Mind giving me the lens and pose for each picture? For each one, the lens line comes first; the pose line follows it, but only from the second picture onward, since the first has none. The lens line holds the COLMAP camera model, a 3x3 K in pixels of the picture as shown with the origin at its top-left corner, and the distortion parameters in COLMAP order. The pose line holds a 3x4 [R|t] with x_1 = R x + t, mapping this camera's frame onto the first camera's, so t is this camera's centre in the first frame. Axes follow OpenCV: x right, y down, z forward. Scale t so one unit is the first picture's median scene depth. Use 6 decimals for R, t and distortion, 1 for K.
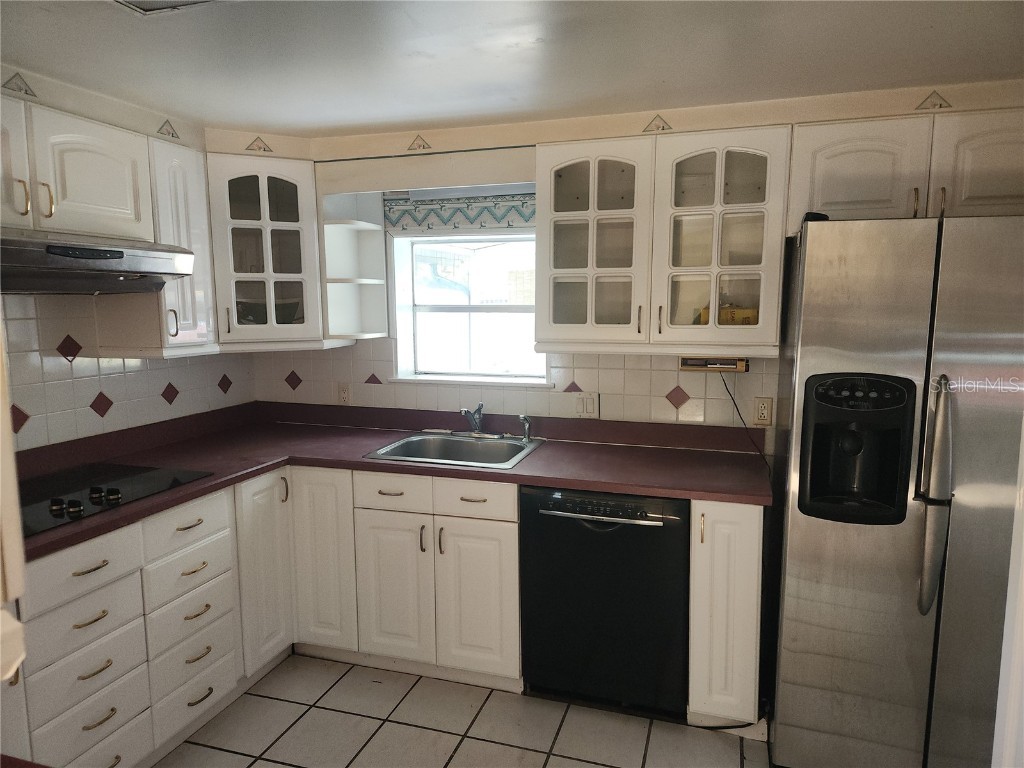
lens RADIAL K [[672.6, 0, 512.0], [0, 672.6, 384.0], [0, 0, 1]] dist [0.049566, -0.051190]
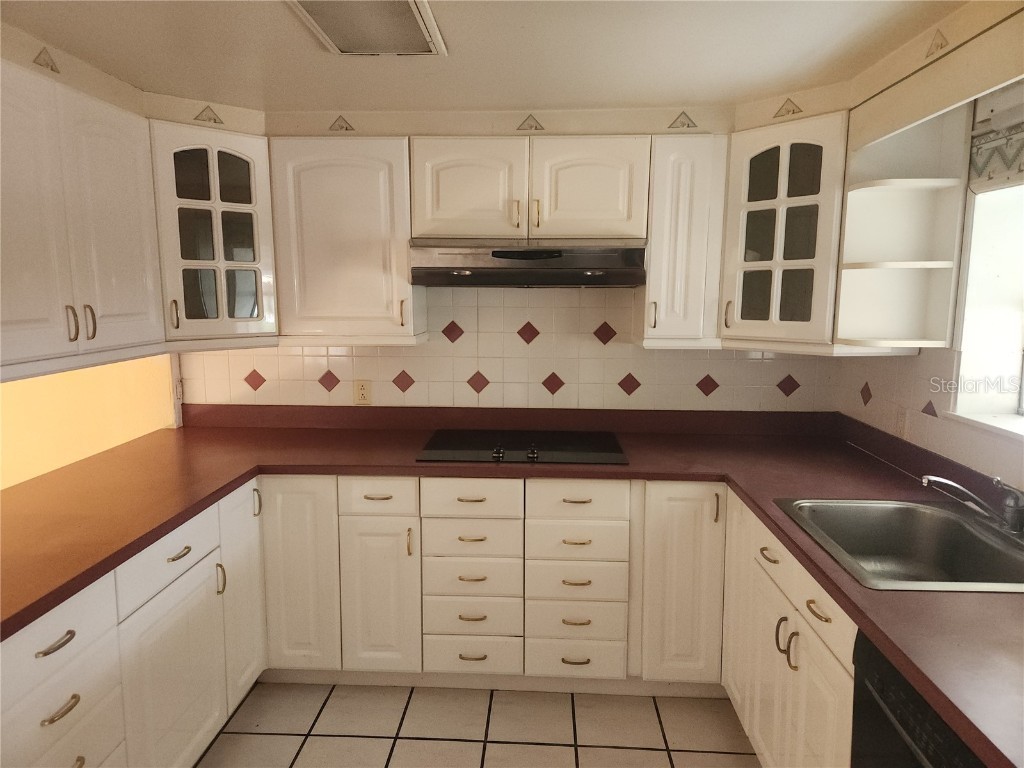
lens RADIAL K [[690.2, 0, 513.4], [0, 690.2, 388.0], [0, 0, 1]] dist [0.068275, -0.059661]
pose [[0.247658, 0.143285, -0.958194, 0.428561], [-0.118035, 0.986099, 0.116950, -0.071189], [0.961631, 0.084137, 0.261128, 0.477891]]
